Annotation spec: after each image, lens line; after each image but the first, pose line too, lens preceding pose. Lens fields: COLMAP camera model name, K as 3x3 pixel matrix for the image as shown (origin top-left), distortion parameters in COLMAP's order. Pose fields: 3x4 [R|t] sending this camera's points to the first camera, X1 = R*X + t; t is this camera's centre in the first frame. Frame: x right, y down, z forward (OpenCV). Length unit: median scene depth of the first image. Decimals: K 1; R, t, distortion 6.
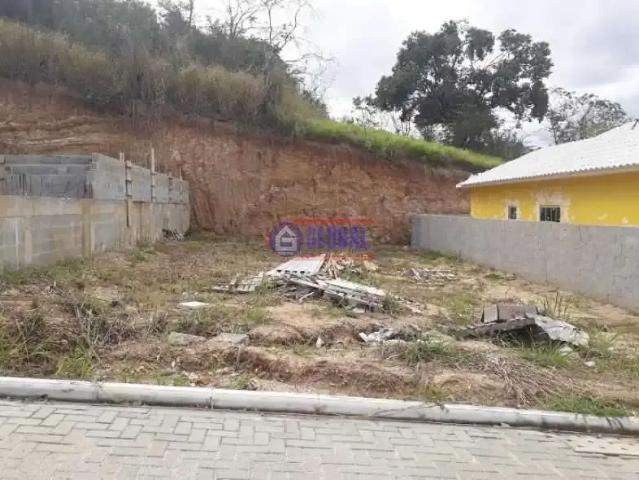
lens RADIAL K [[528.5, 0, 319.5], [0, 528.5, 240.0], [0, 0, 1]] dist [0.076320, -0.176515]
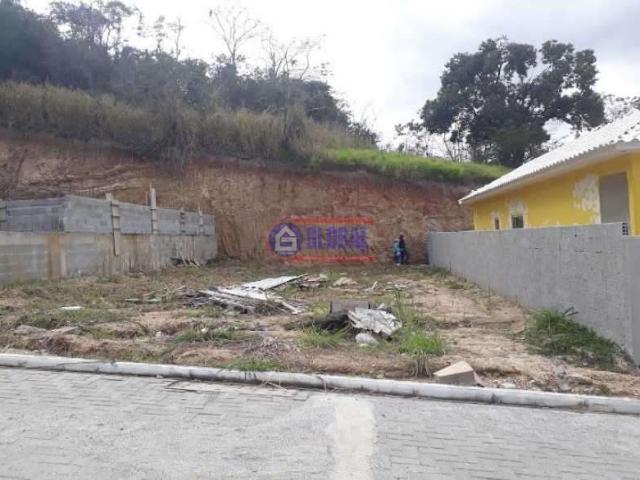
lens RADIAL K [[529.4, 0, 320.0], [0, 529.4, 240.0], [0, 0, 1]] dist [0.076320, -0.176515]
pose [[0.979789, -0.055630, -0.192141, 0.166360], [0.044350, 0.997058, -0.062521, 0.018853], [0.195054, 0.052736, 0.979374, -0.035791]]
